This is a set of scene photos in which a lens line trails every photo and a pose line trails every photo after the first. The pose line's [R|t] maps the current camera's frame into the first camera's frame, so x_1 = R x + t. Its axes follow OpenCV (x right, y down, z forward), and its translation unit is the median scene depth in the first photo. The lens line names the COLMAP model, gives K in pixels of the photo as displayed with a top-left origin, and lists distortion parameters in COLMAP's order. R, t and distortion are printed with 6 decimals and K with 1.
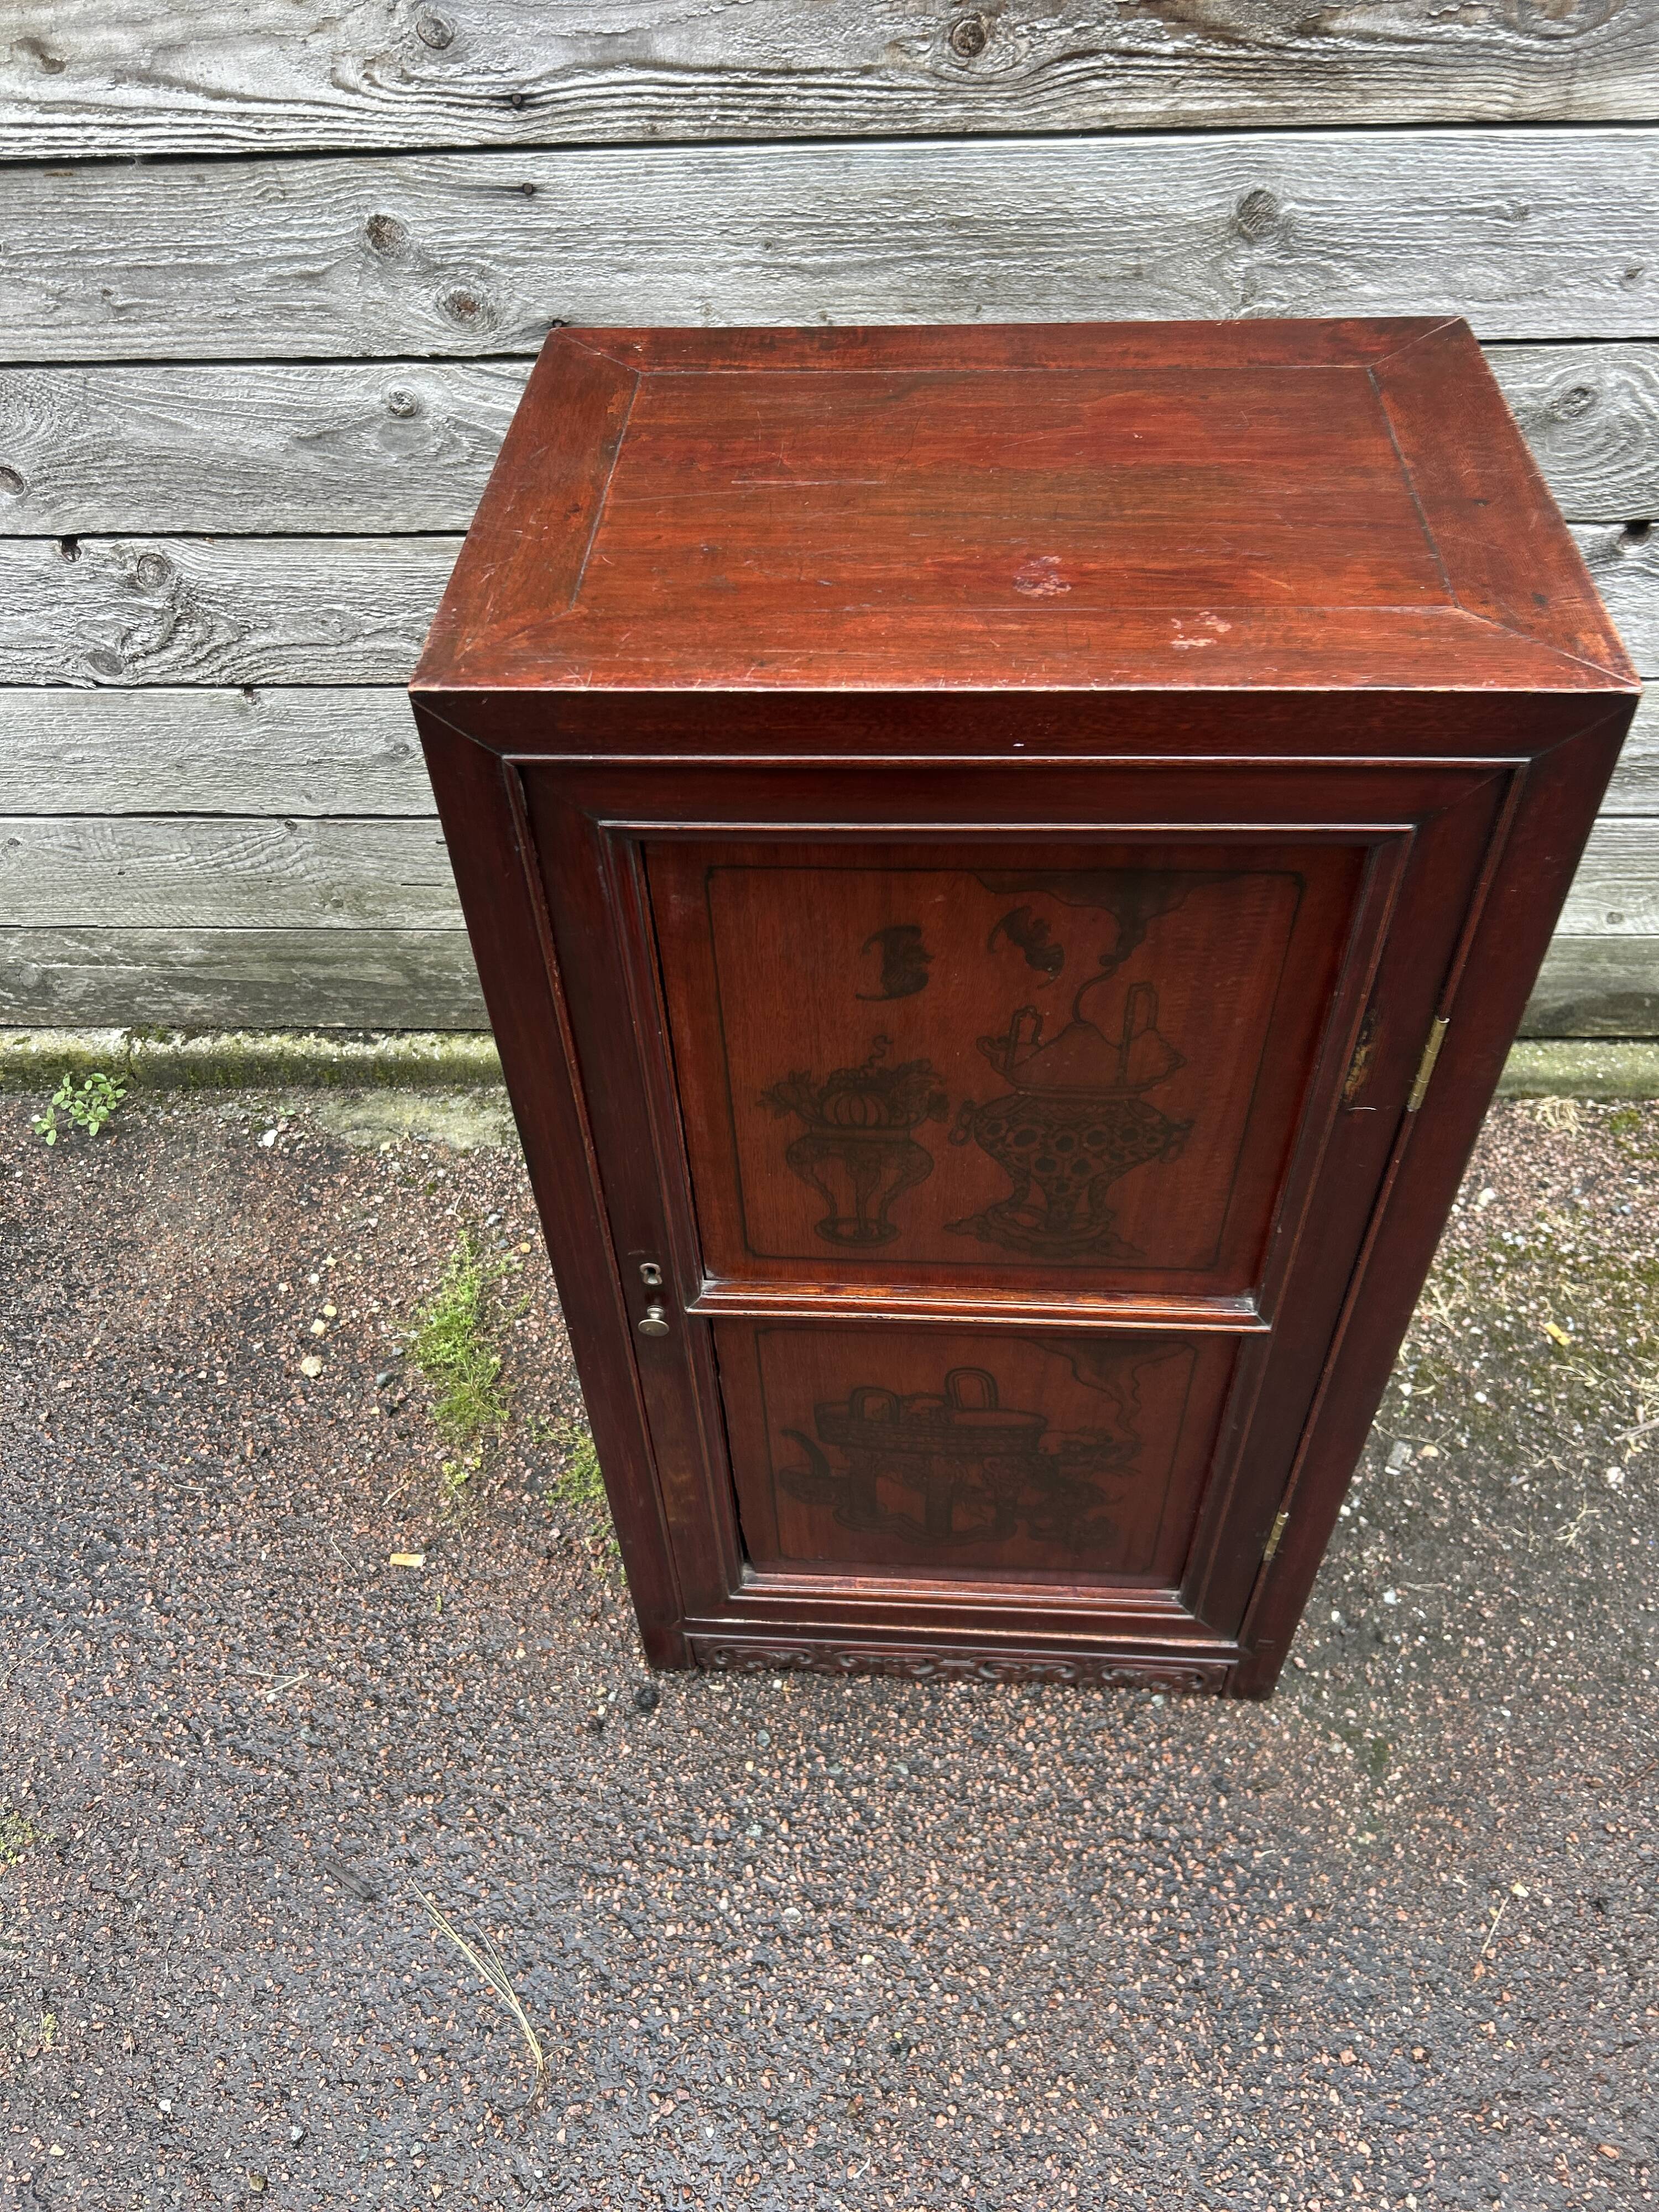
lens RADIAL K [[1678.2, 0, 809.6], [0, 1678.2, 1131.5], [0, 0, 1]] dist [0.039169, -0.044772]
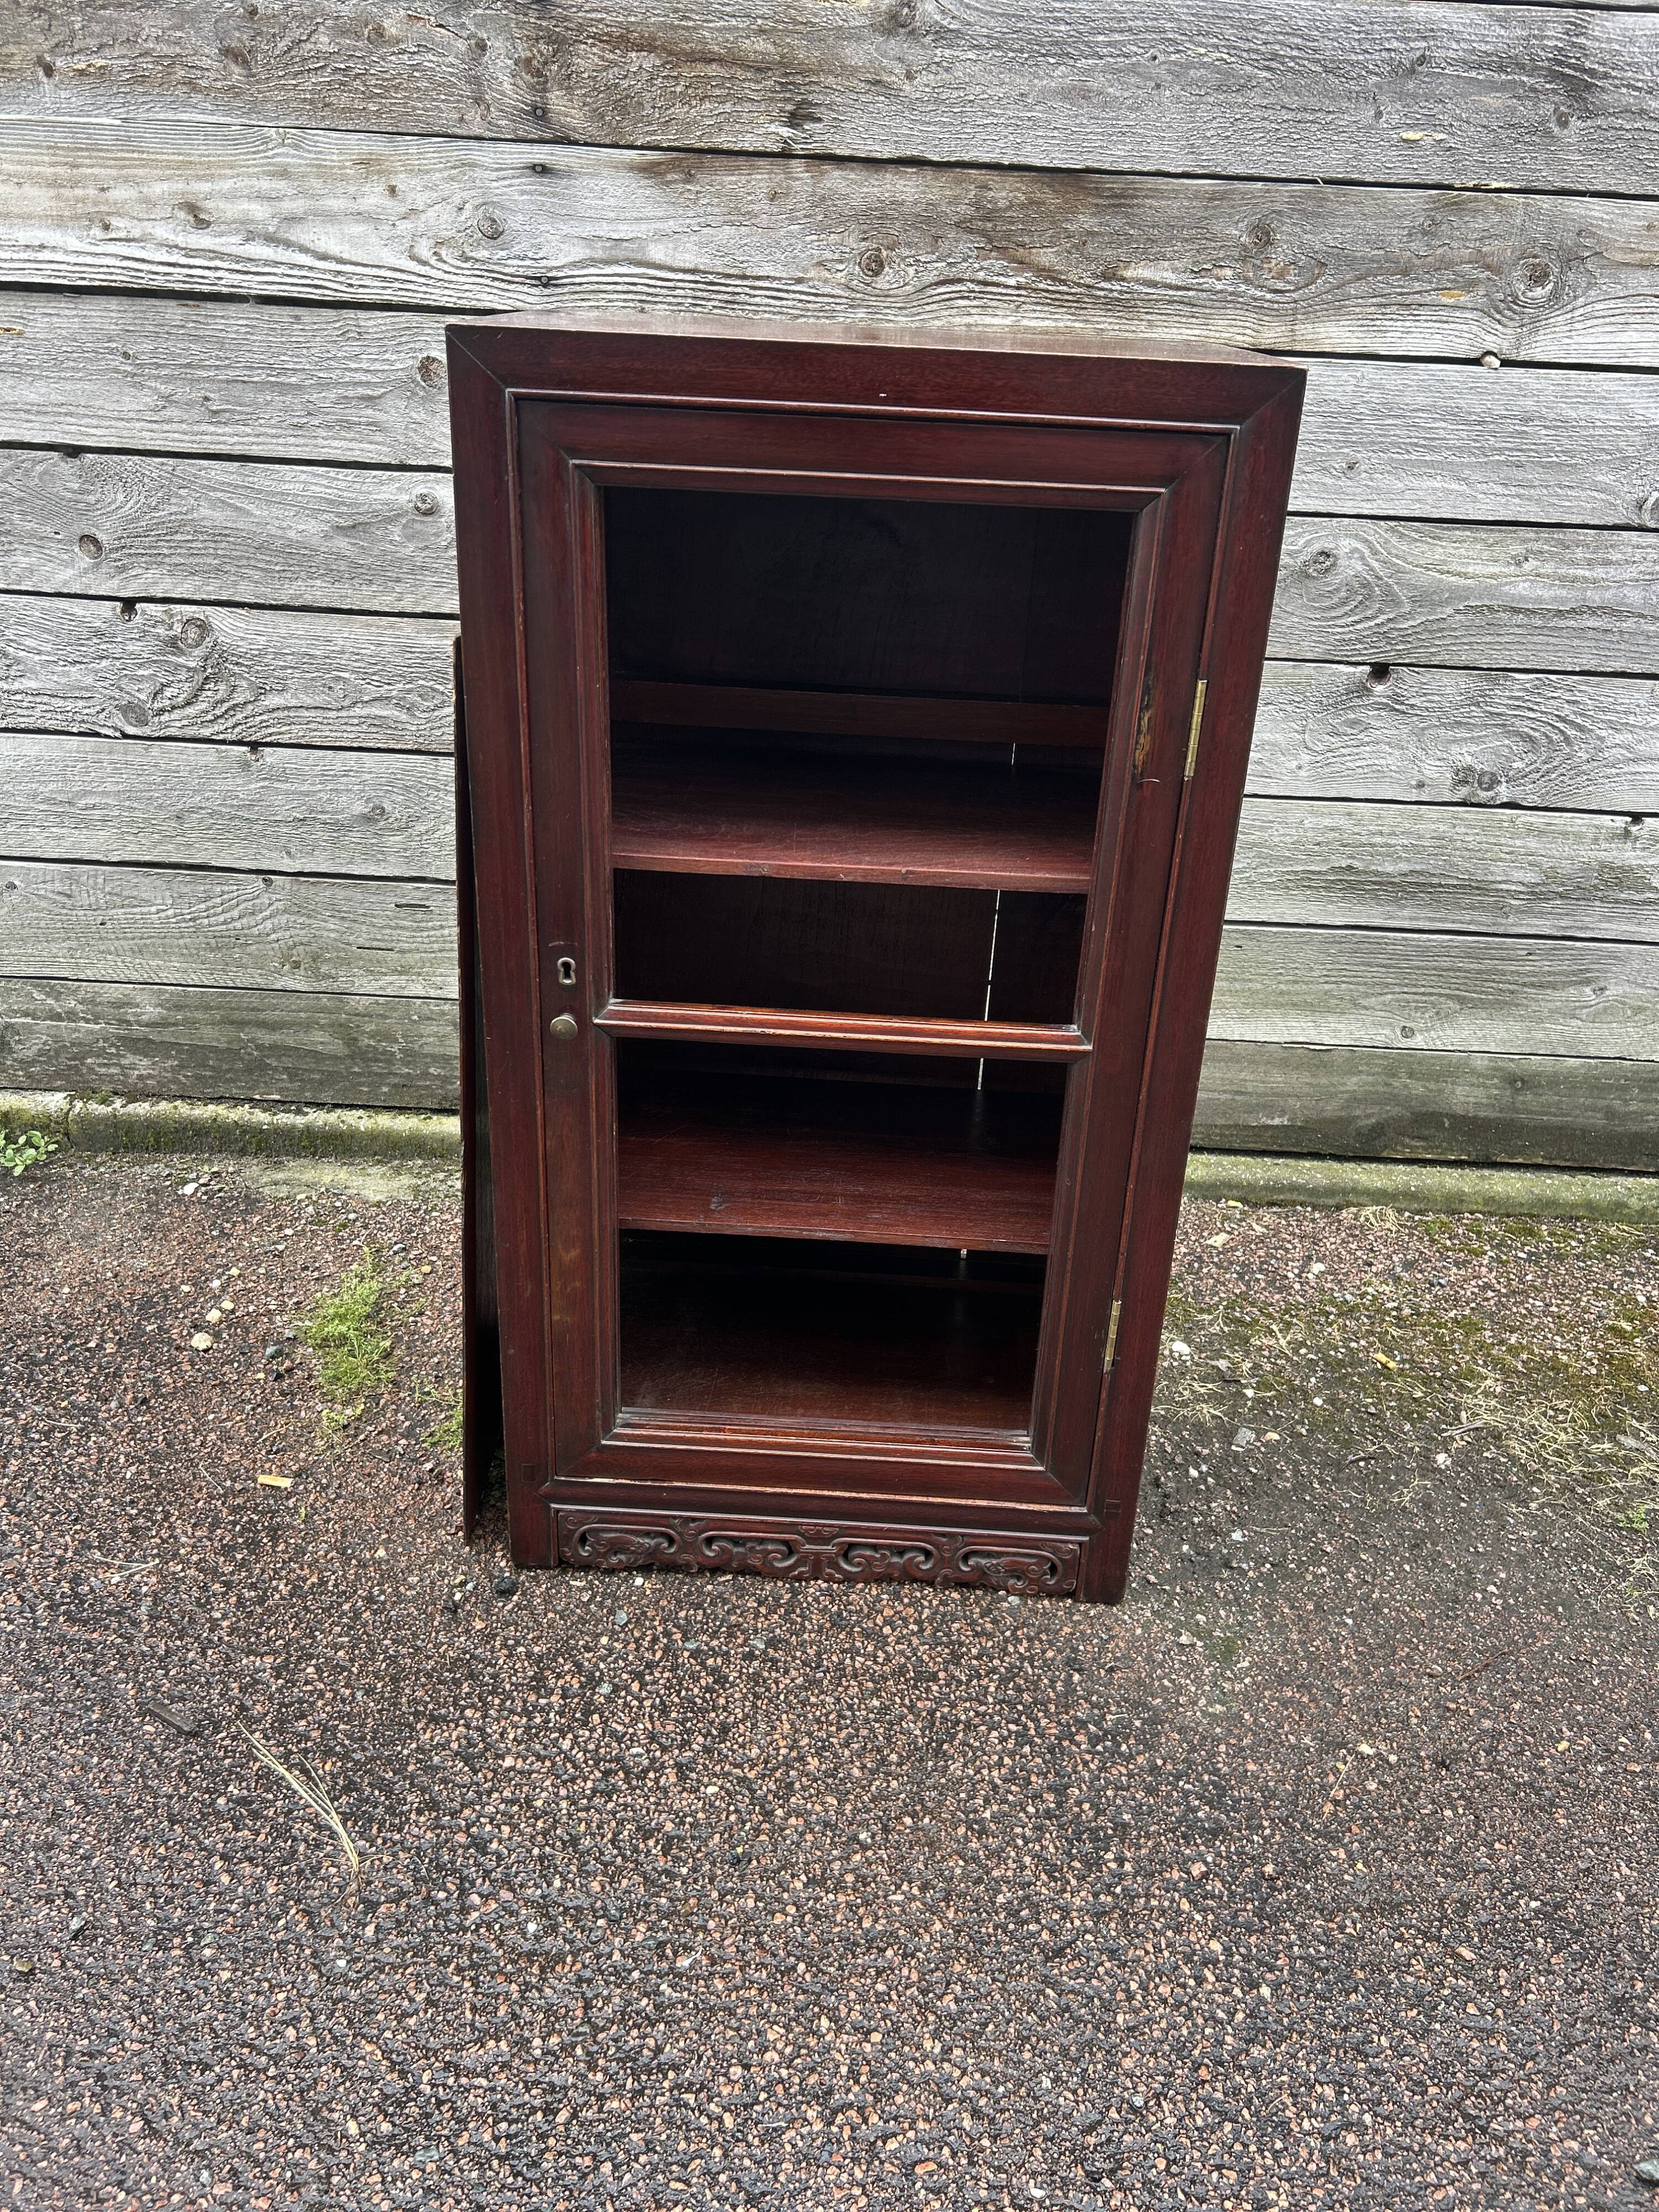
lens RADIAL K [[1678.2, 0, 845.5], [0, 1678.2, 1085.0], [0, 0, 1]] dist [0.039169, -0.044772]
pose [[0.996052, 0.062973, 0.062565, 0.023603], [-0.035547, 0.928779, -0.368925, 0.449493], [-0.081341, 0.365245, 0.927351, -0.047539]]
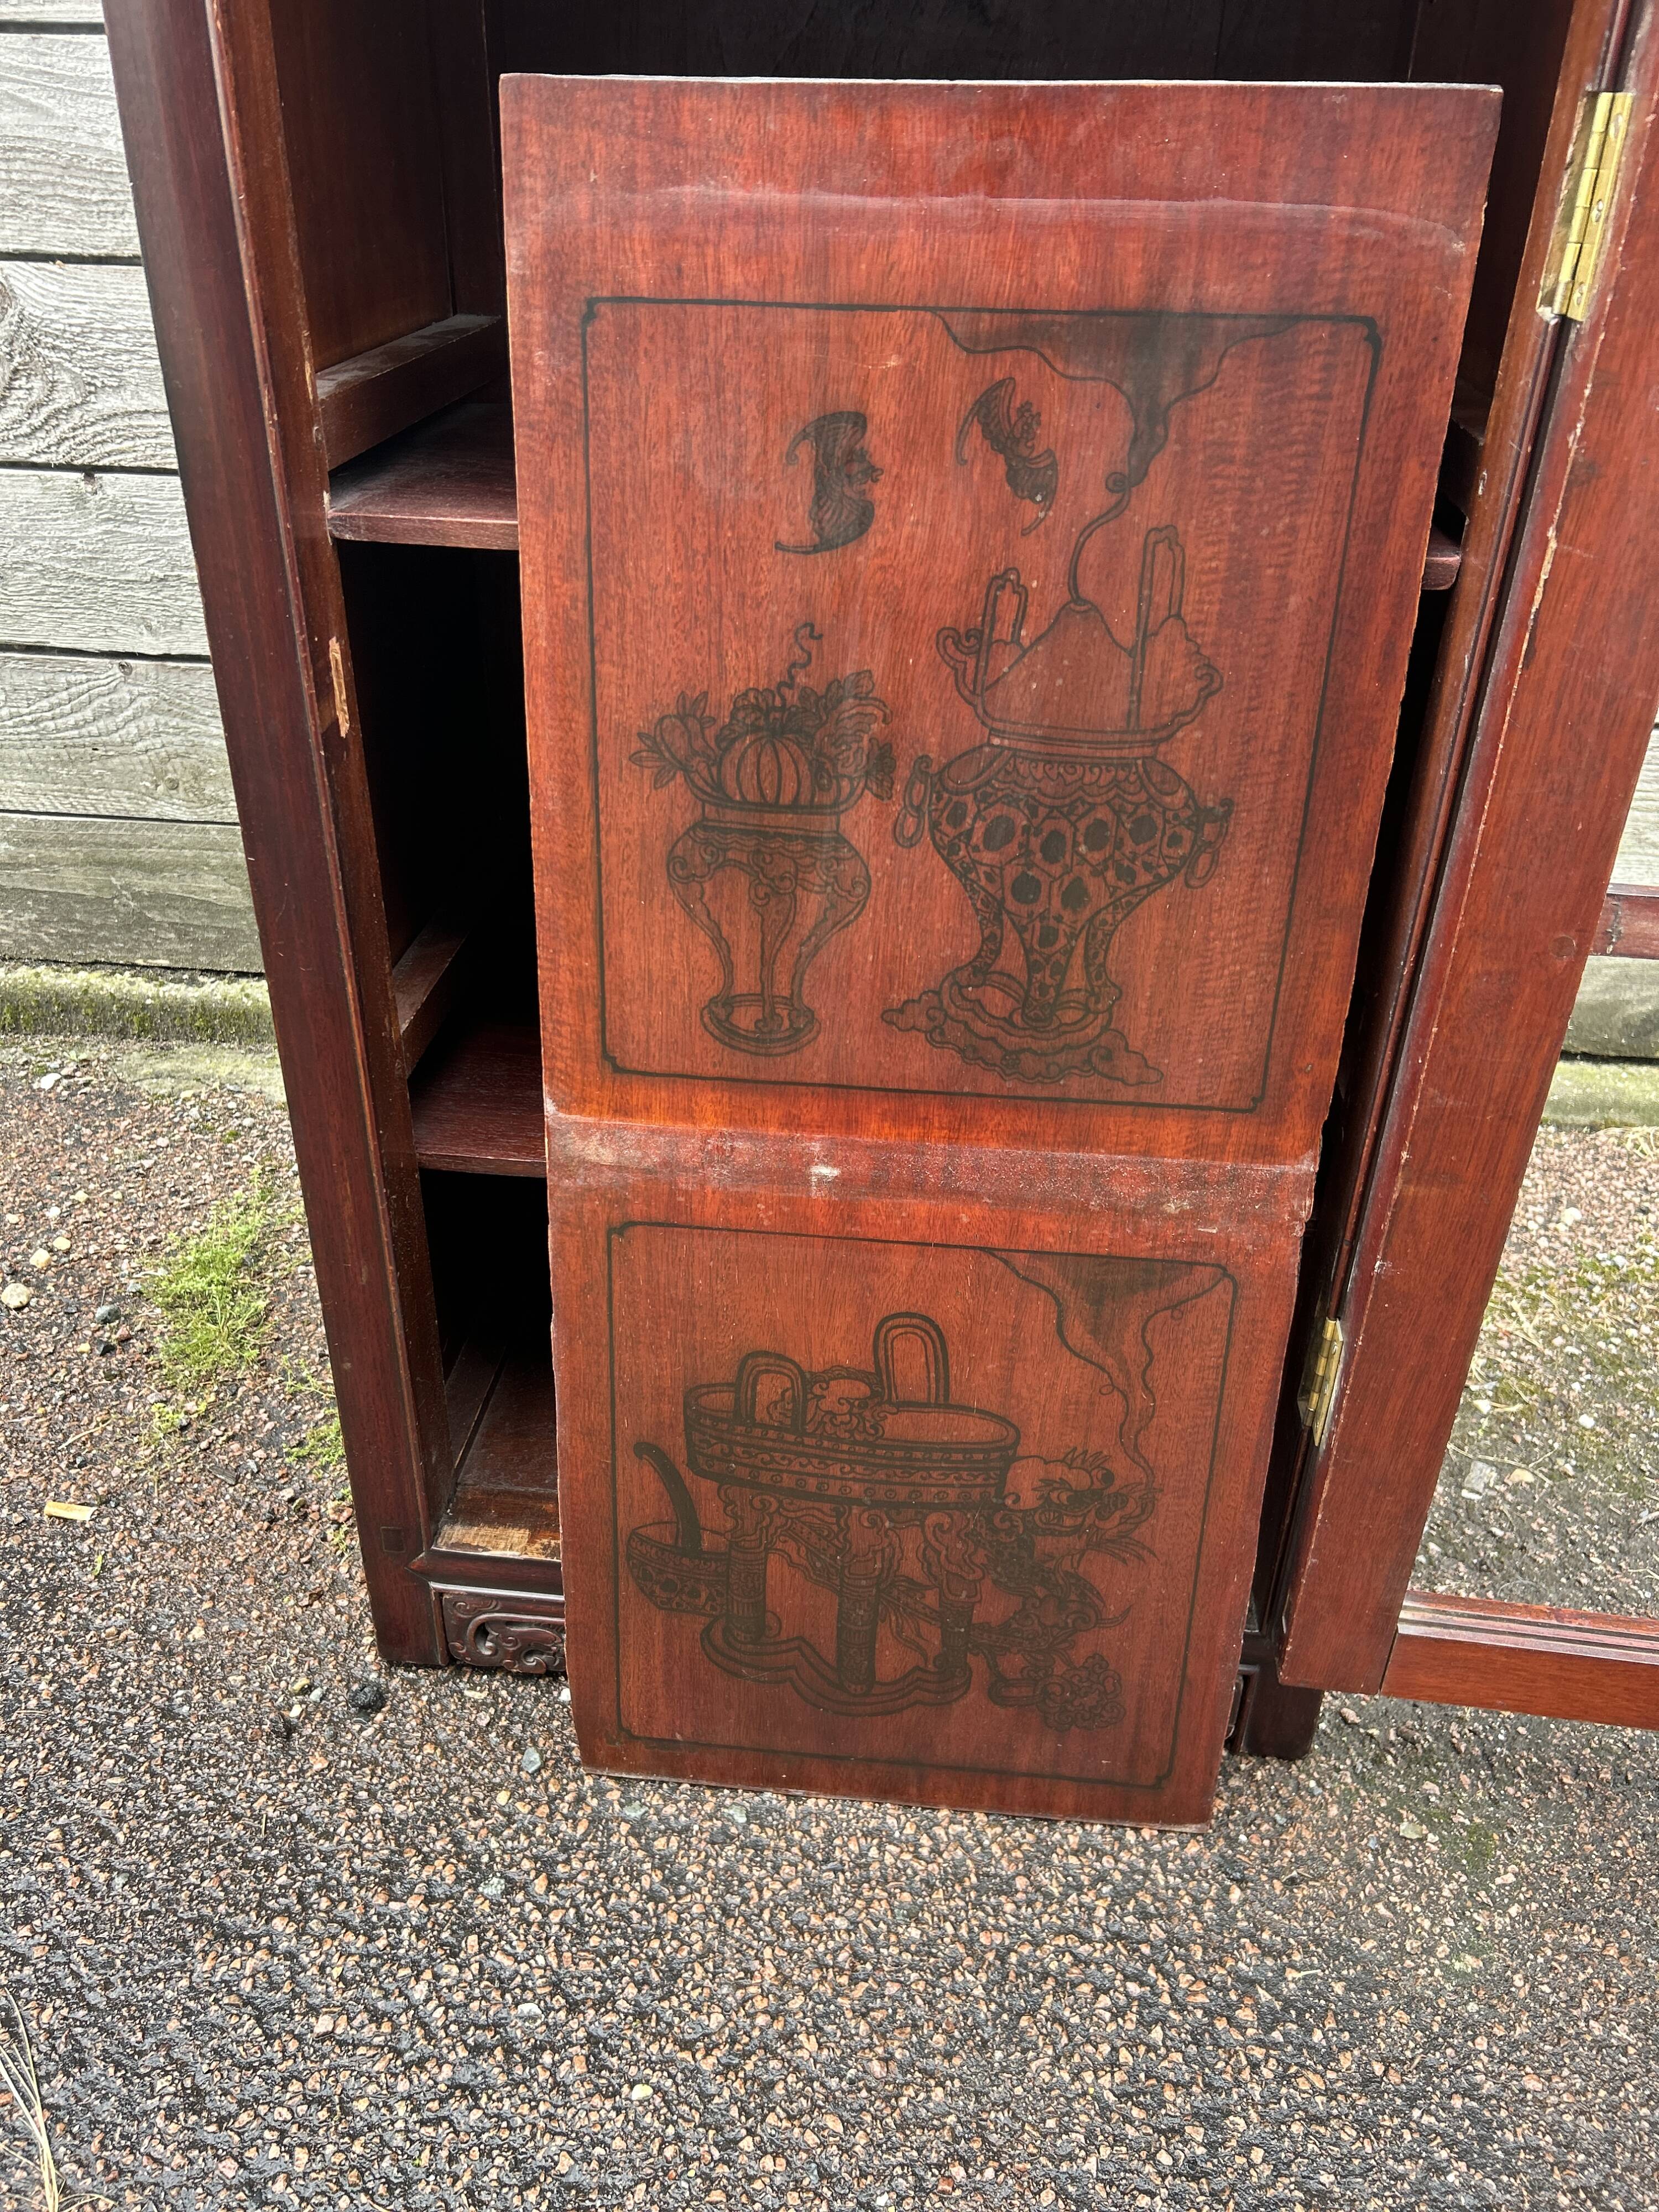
lens RADIAL K [[1678.2, 0, 807.0], [0, 1678.2, 1120.5], [0, 0, 1]] dist [0.039169, -0.044772]
pose [[0.997369, 0.071842, -0.009634, 0.070758], [-0.071735, 0.959224, -0.273393, 0.306754], [-0.010400, 0.273364, 0.961854, 0.317197]]
